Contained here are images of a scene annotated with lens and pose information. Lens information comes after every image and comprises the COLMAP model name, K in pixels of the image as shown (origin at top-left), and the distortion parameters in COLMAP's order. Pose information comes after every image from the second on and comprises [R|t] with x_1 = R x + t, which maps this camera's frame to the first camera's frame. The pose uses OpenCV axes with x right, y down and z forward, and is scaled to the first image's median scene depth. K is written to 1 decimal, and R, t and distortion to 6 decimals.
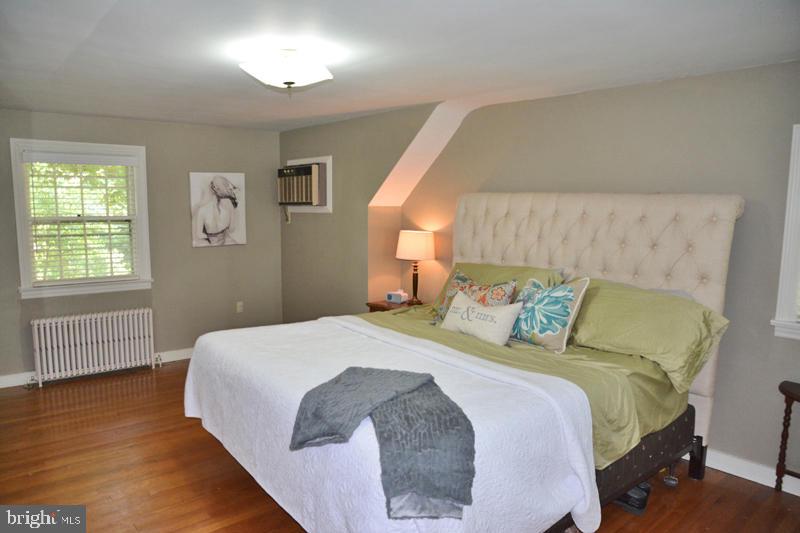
lens RADIAL K [[566.8, 0, 392.7], [0, 566.8, 273.5], [0, 0, 1]] dist [-0.122996, 0.068525]
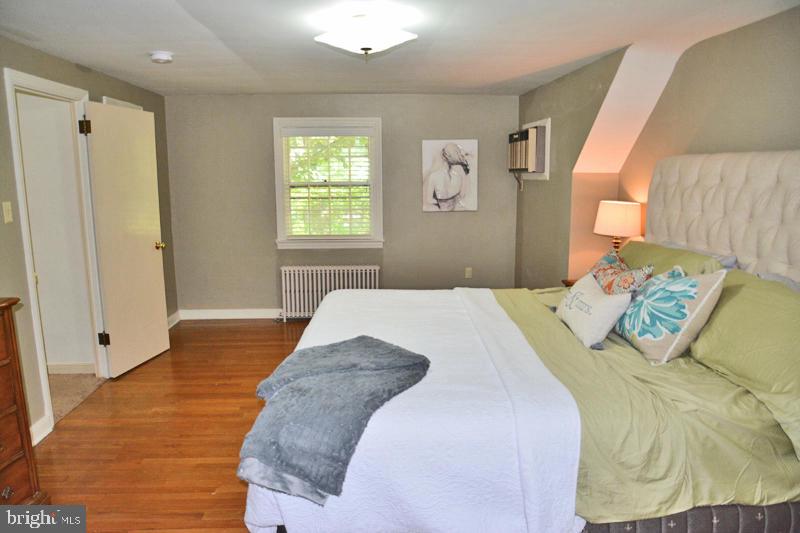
lens RADIAL K [[566.8, 0, 393.7], [0, 566.8, 269.7], [0, 0, 1]] dist [-0.122996, 0.068525]
pose [[0.805827, 0.089359, -0.585369, 0.277886], [-0.059992, 0.995782, 0.069424, -0.010723], [0.589104, -0.020826, 0.807789, 0.122211]]
